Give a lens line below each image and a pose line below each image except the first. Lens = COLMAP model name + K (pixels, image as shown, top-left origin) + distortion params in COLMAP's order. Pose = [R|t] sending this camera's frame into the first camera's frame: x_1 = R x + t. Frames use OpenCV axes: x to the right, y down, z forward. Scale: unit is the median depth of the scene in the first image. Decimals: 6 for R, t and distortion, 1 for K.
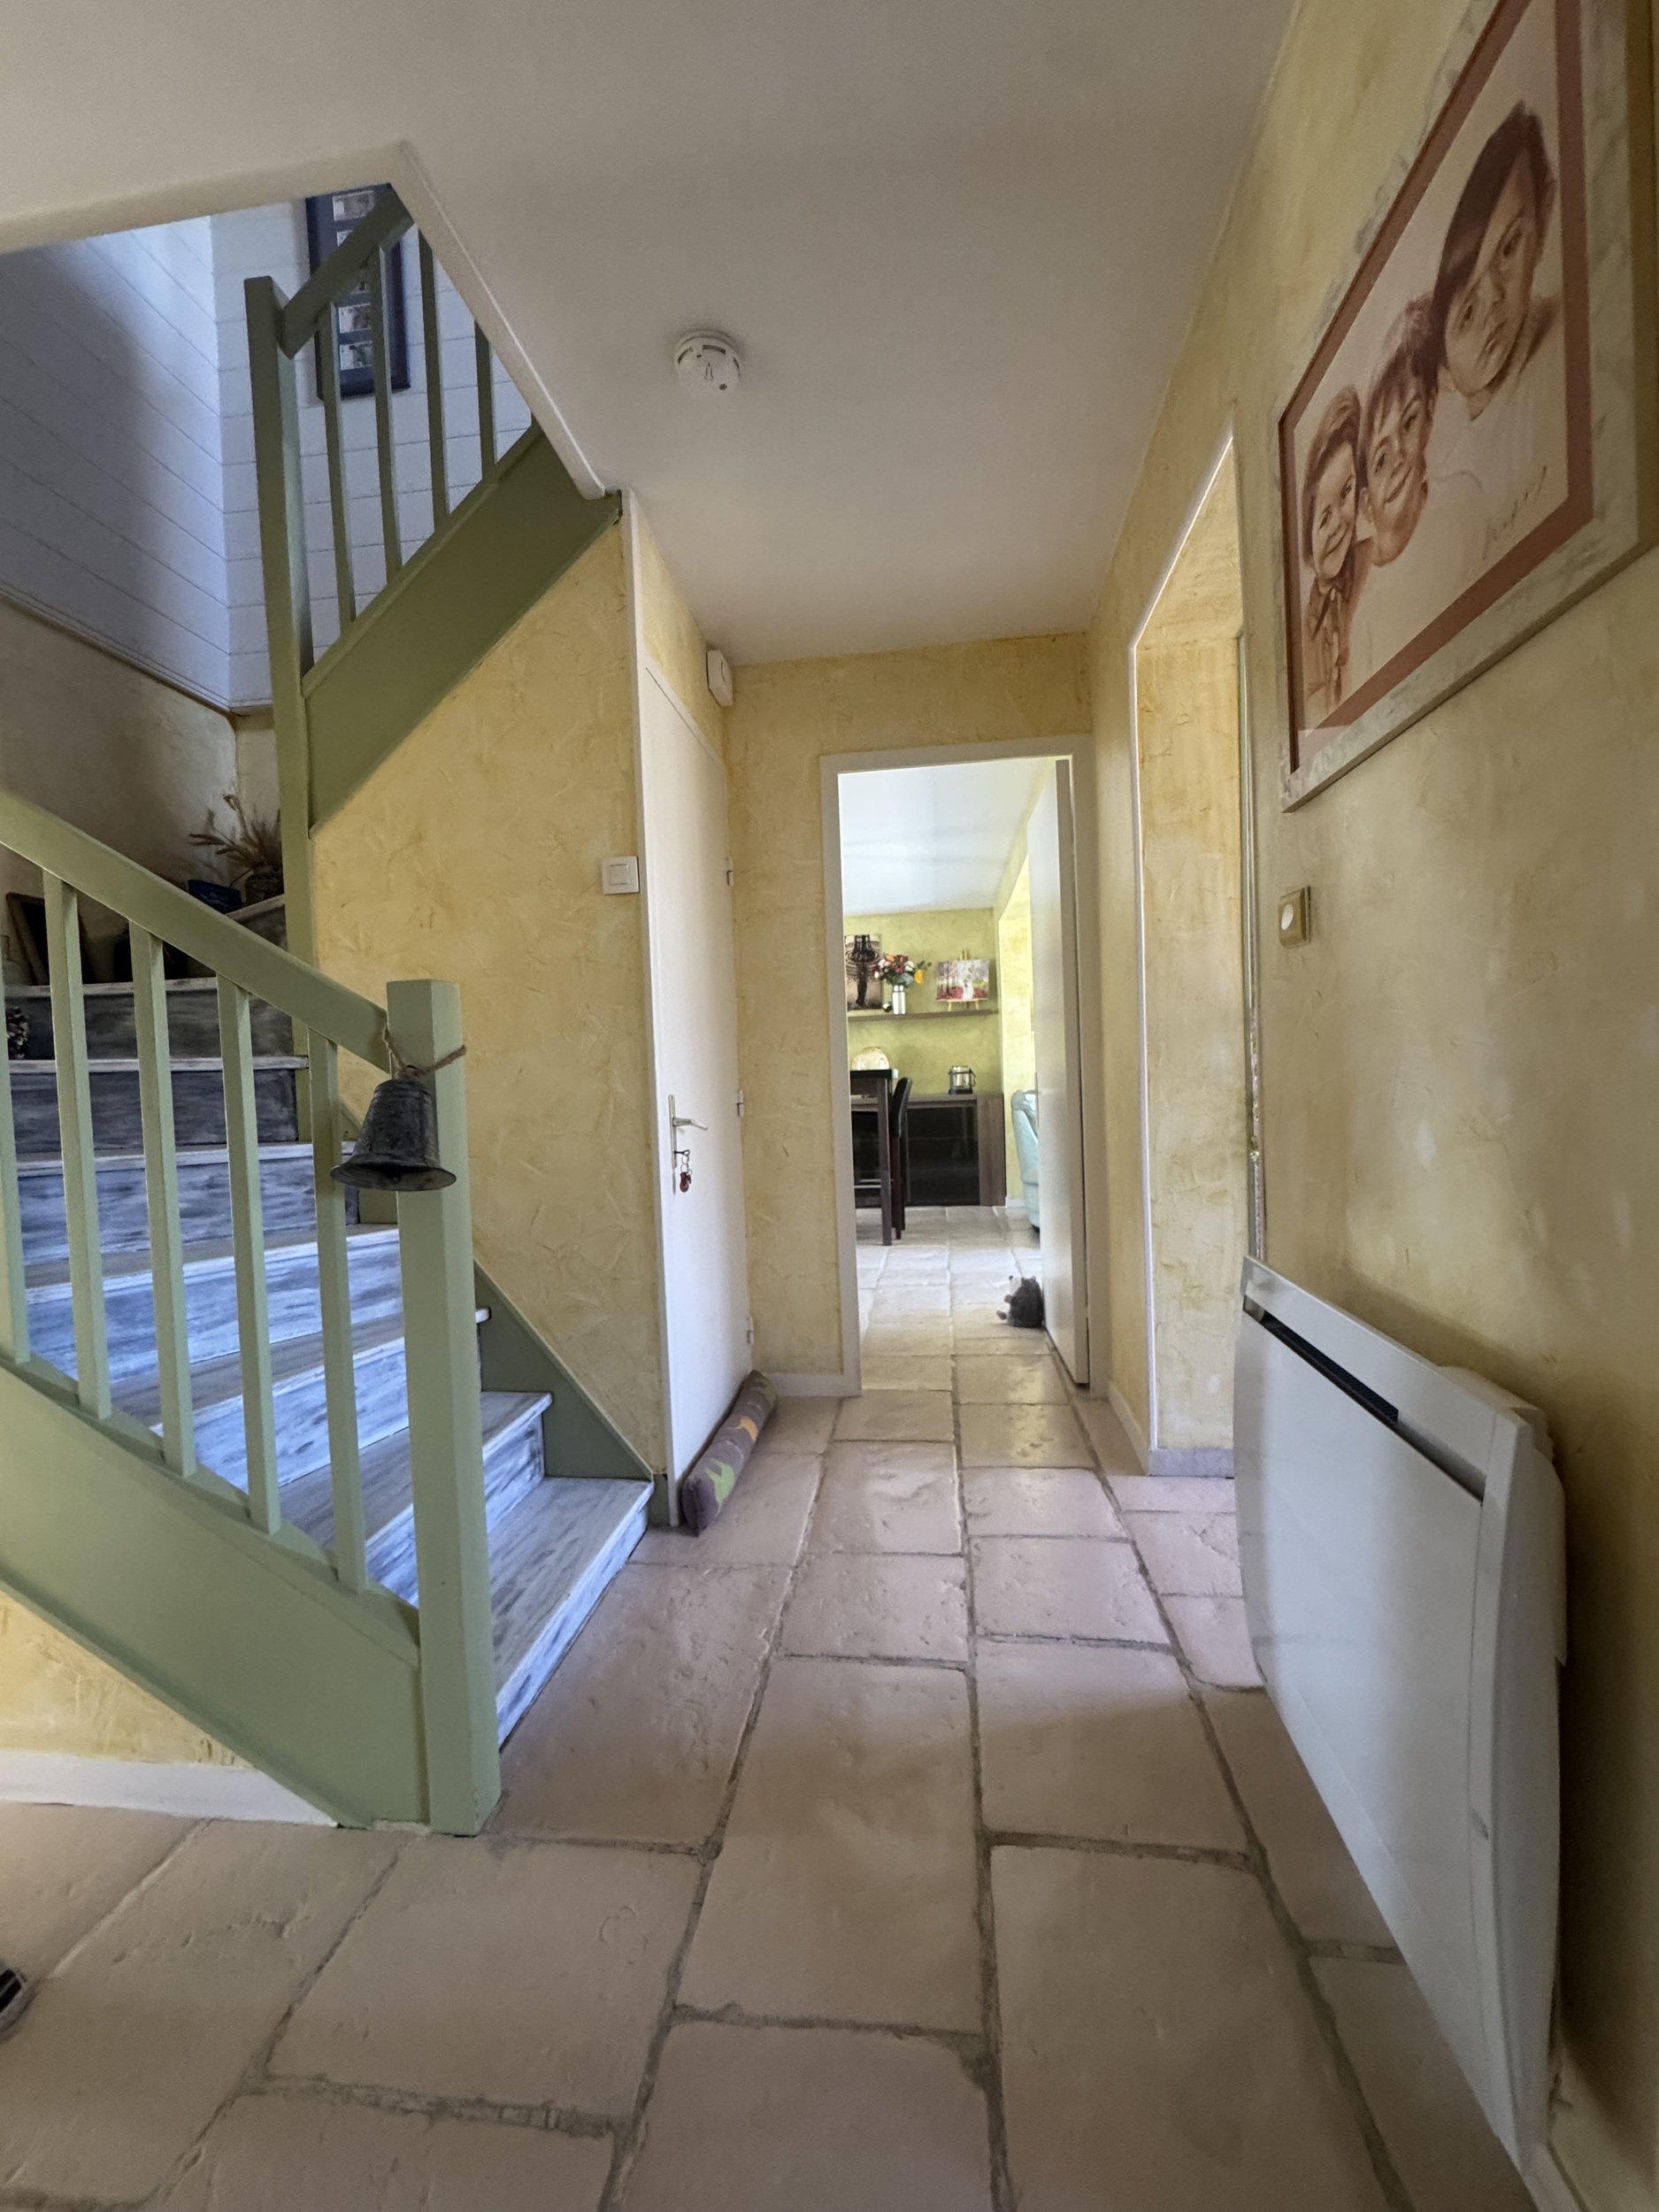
lens RADIAL K [[887.9, 0, 829.5], [0, 887.9, 1106.0], [0, 0, 1]] dist [-0.001158, -0.000344]
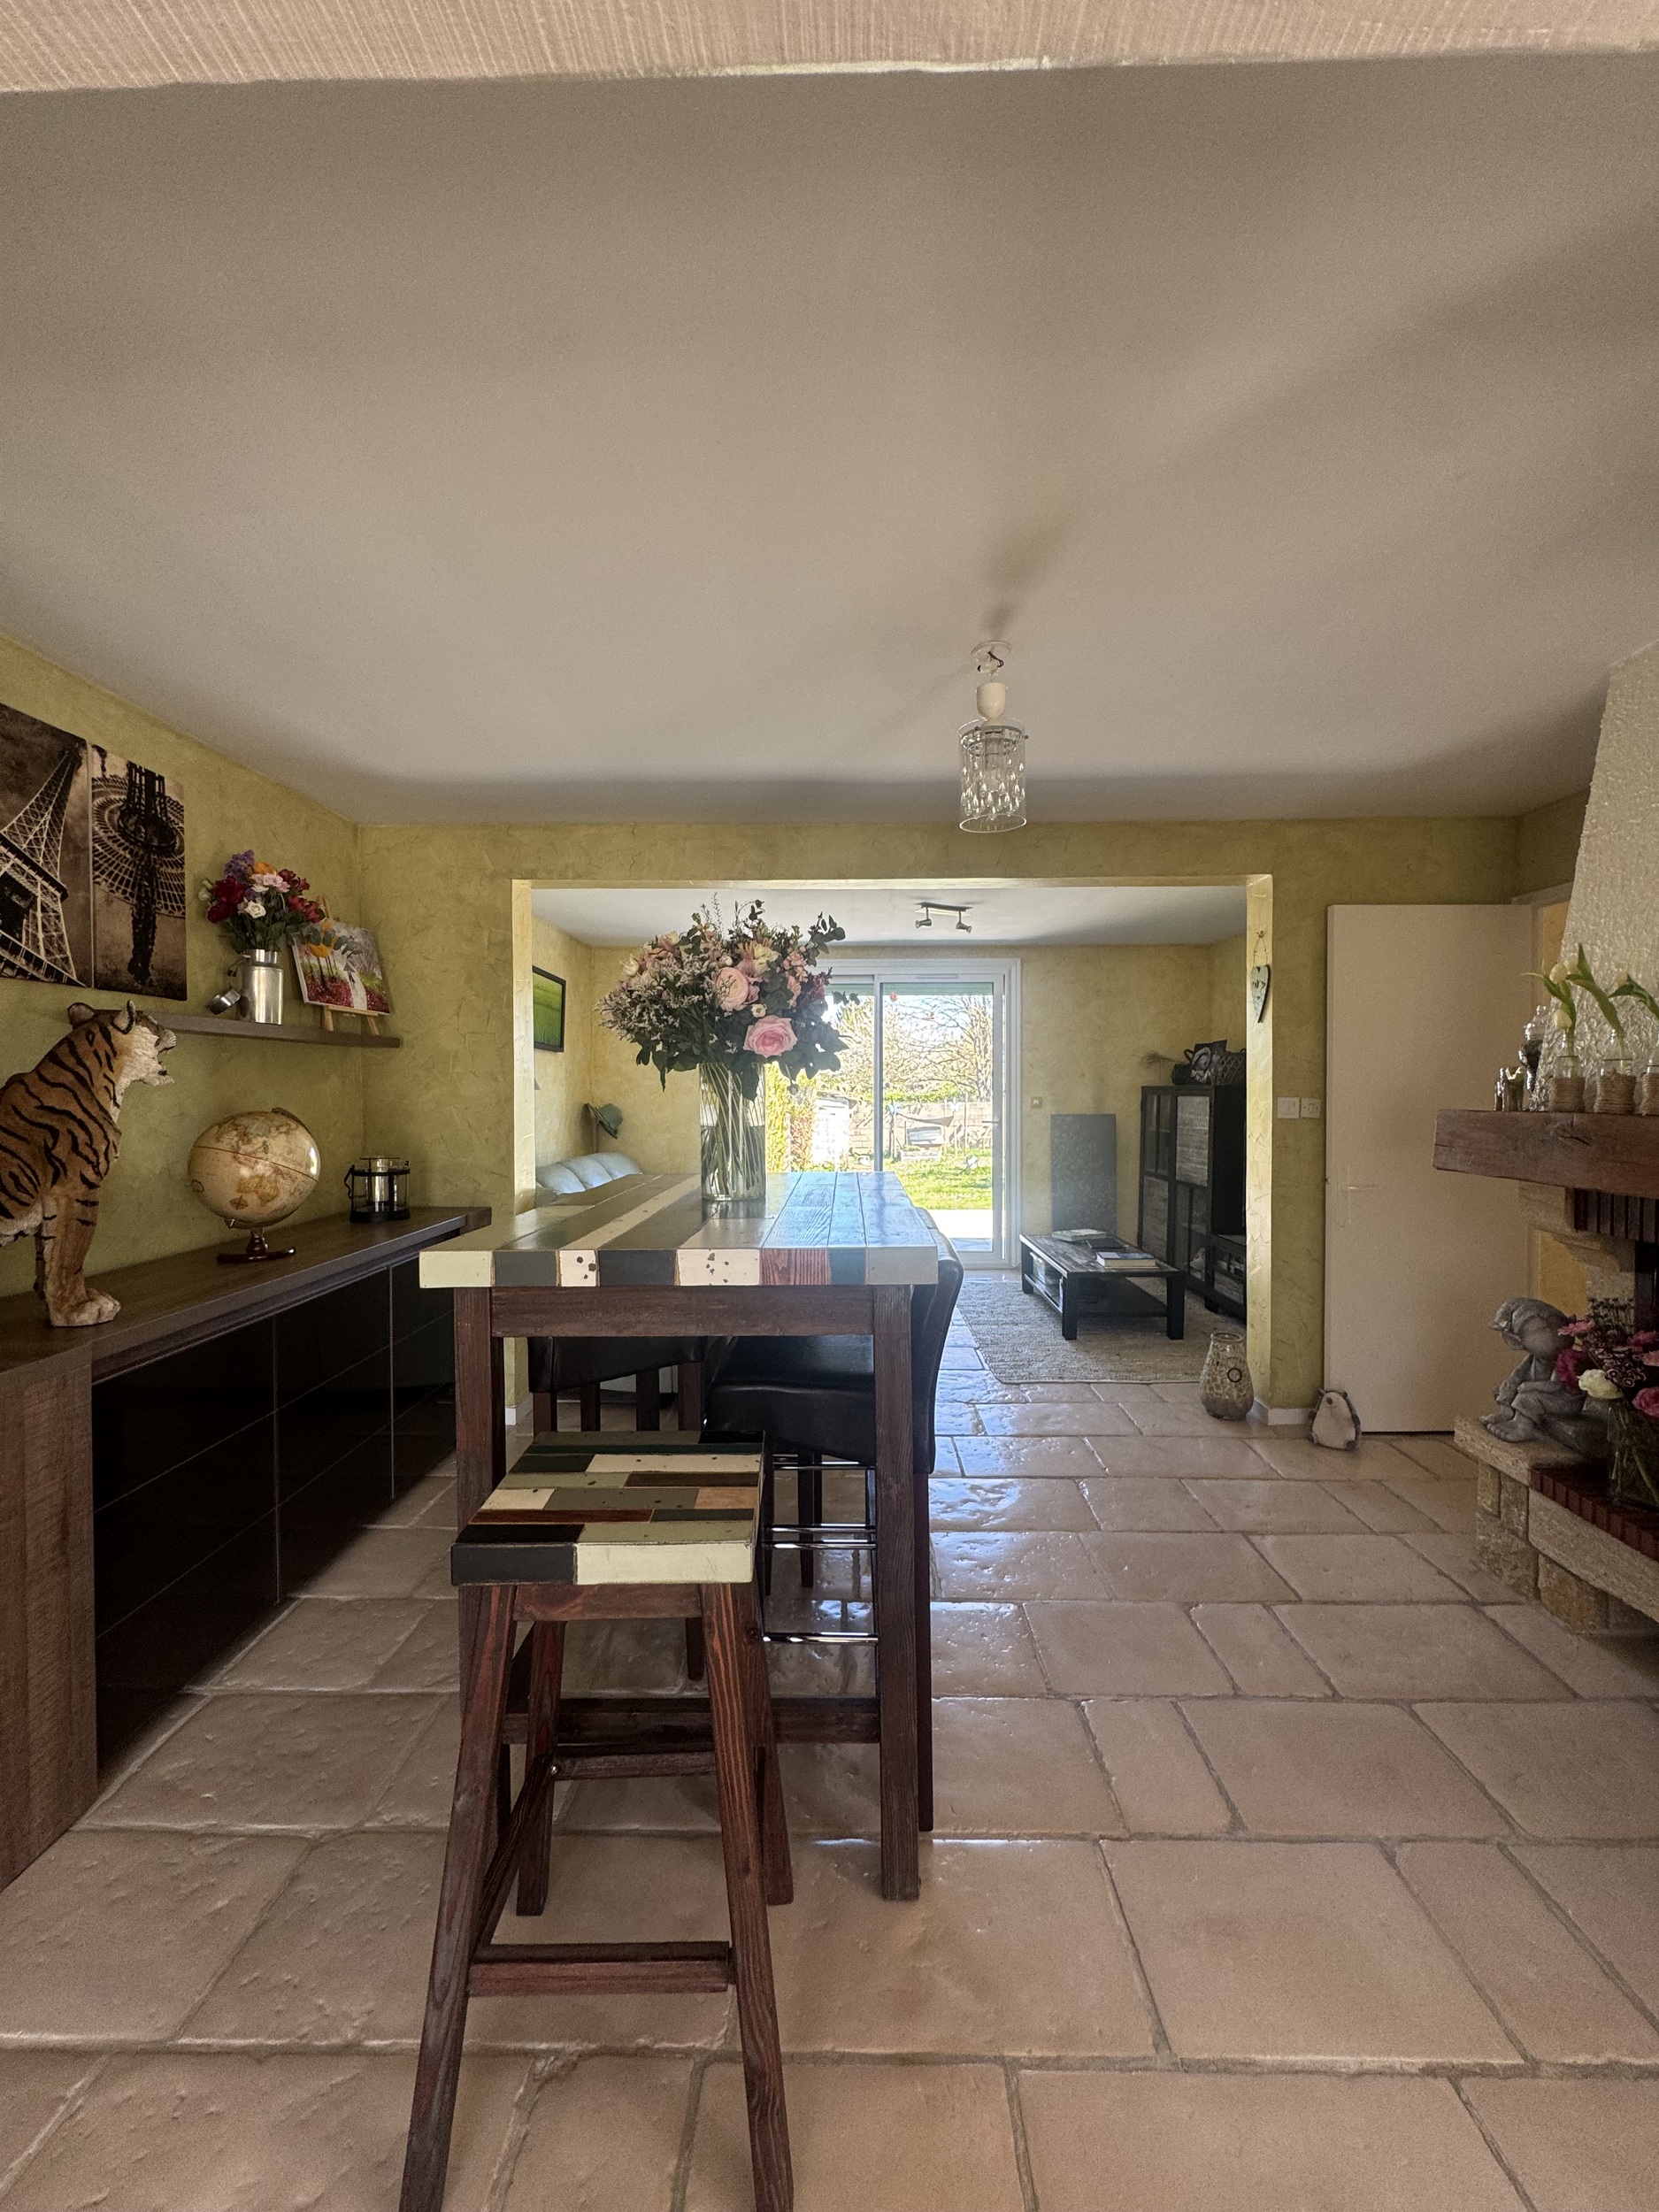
lens RADIAL K [[887.9, 0, 829.5], [0, 887.9, 1106.0], [0, 0, 1]] dist [-0.001158, -0.000344]
pose [[-0.110884, 0.016219, 0.993701, -0.315449], [0.042366, 0.999035, -0.011578, -0.053500], [-0.992930, 0.040816, -0.111464, 0.791621]]
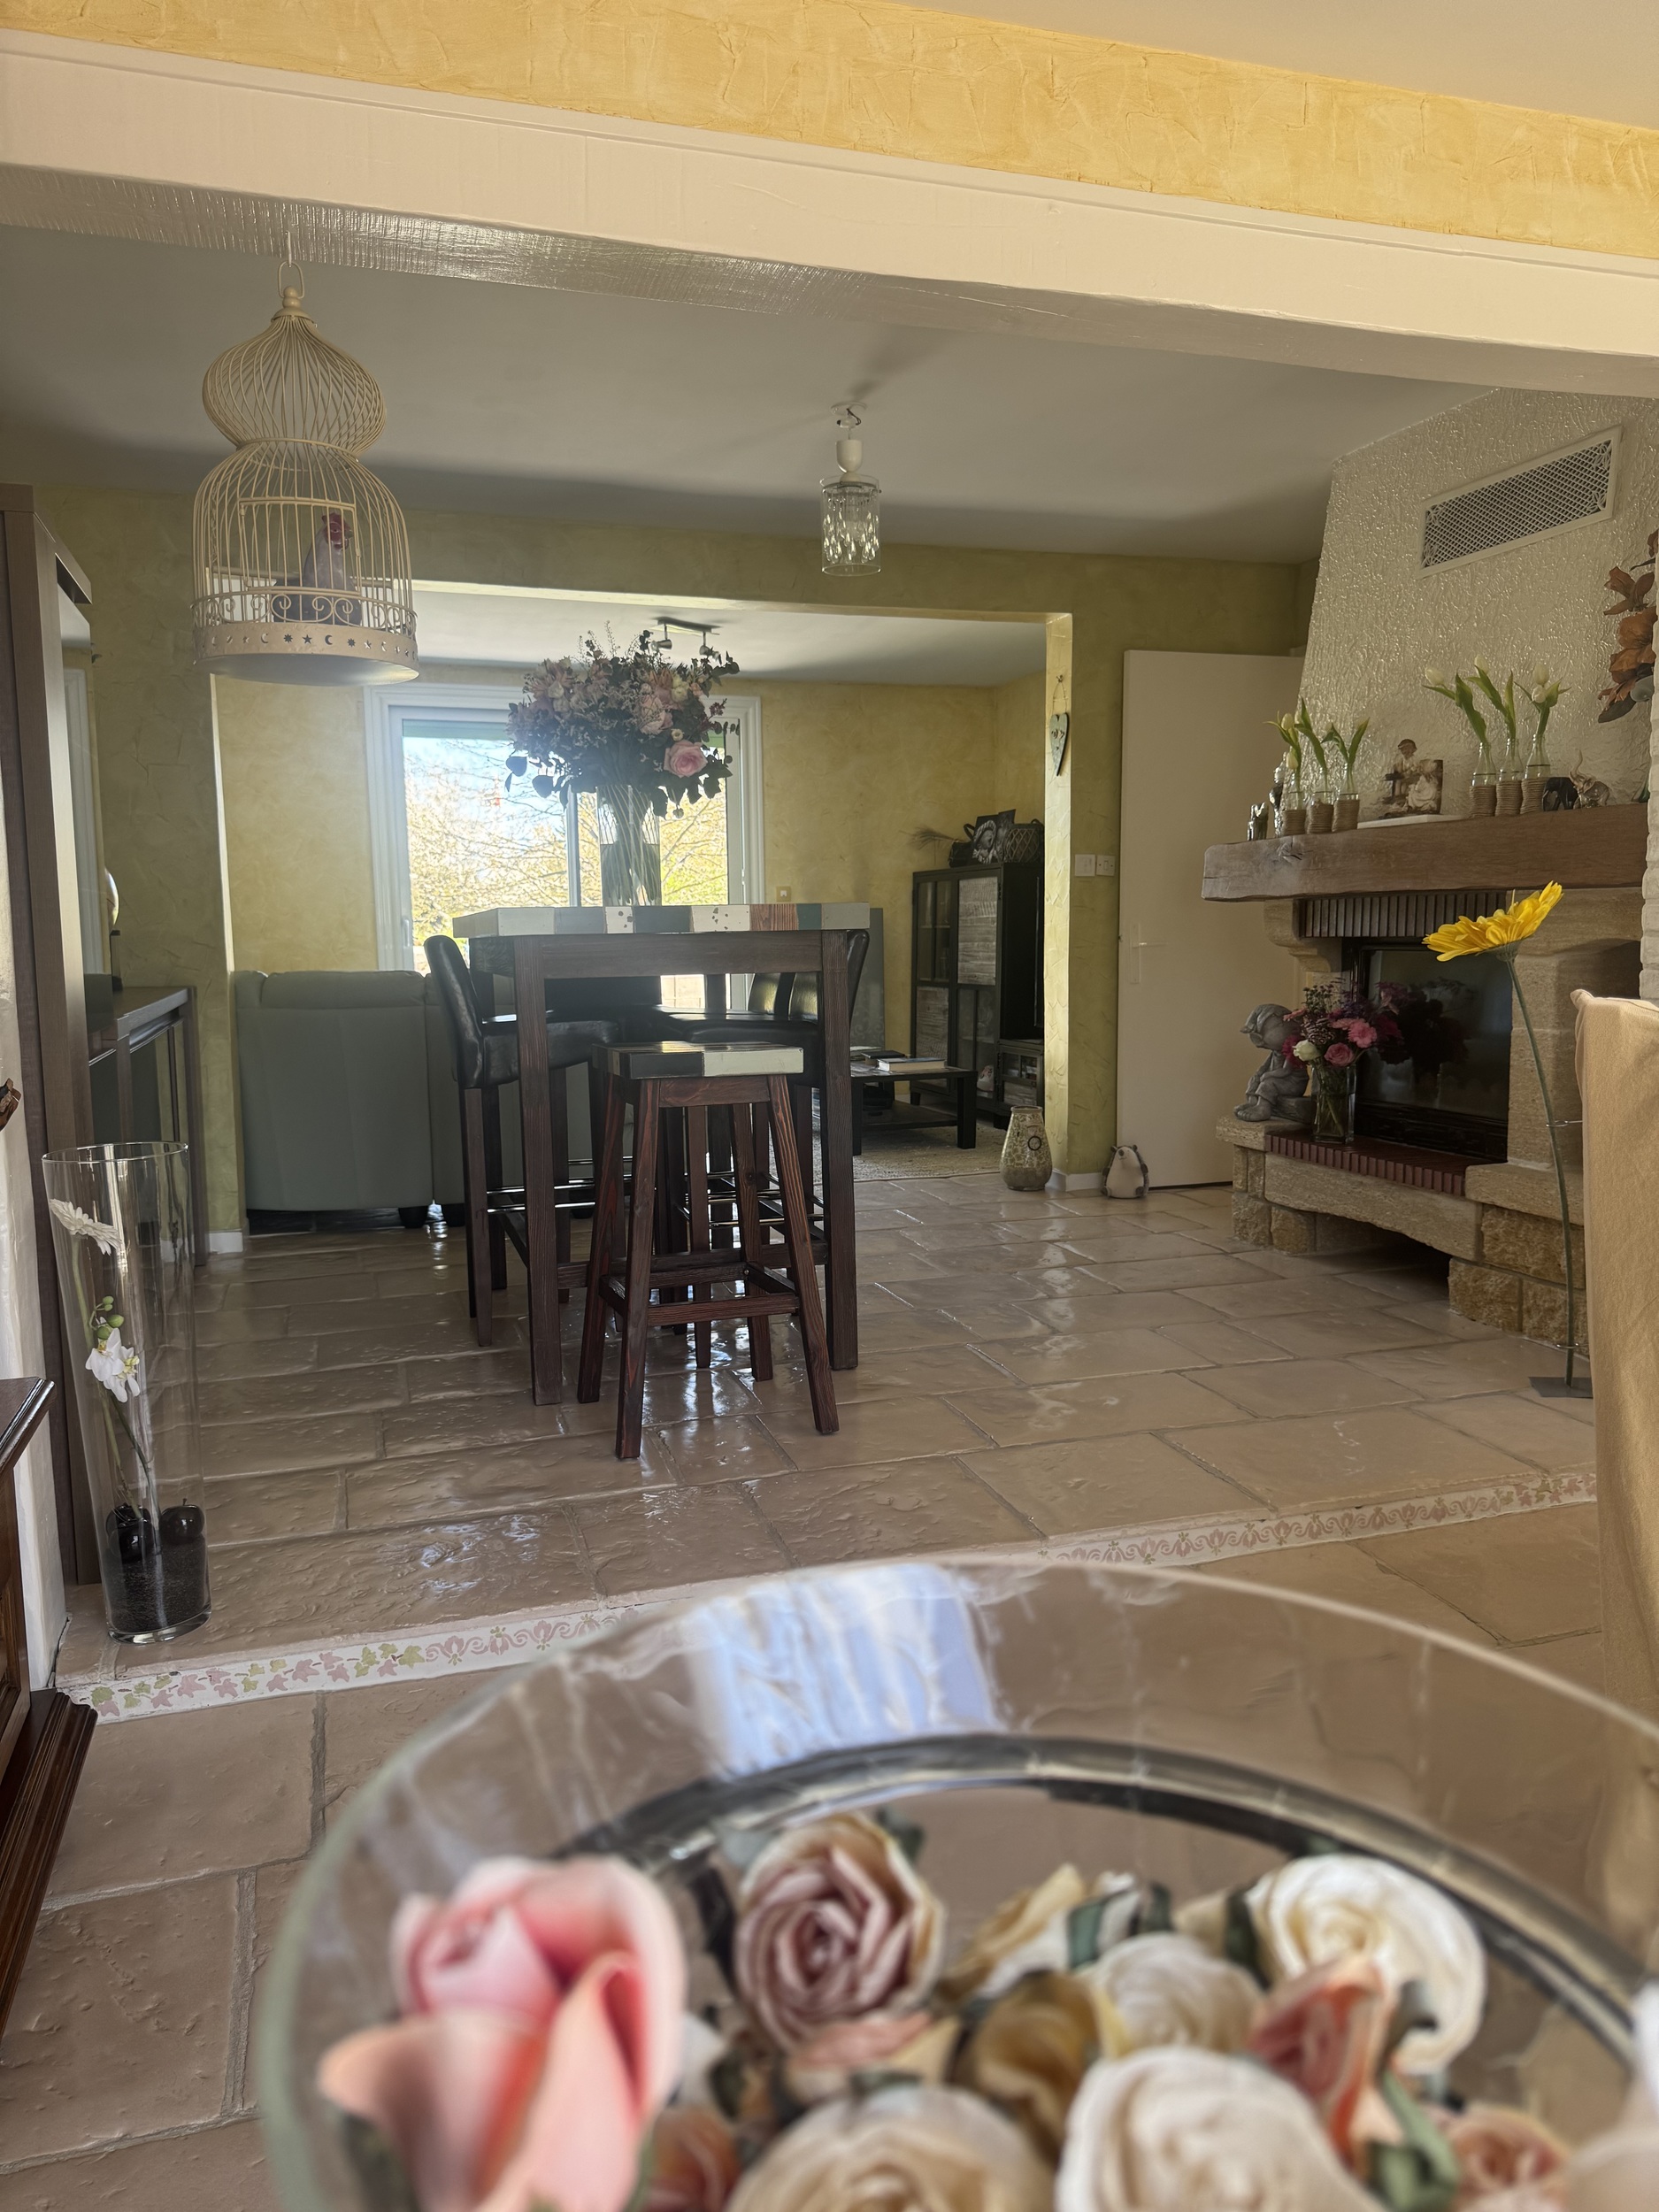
lens RADIAL K [[1542.5, 0, 829.5], [0, 1542.5, 1106.0], [0, 0, 1]] dist [0.147633, -0.177830]
pose [[-0.416081, -0.064385, 0.907045, -0.557387], [0.060458, 0.993324, 0.098242, -0.010200], [-0.907315, 0.095715, -0.409411, 0.959002]]
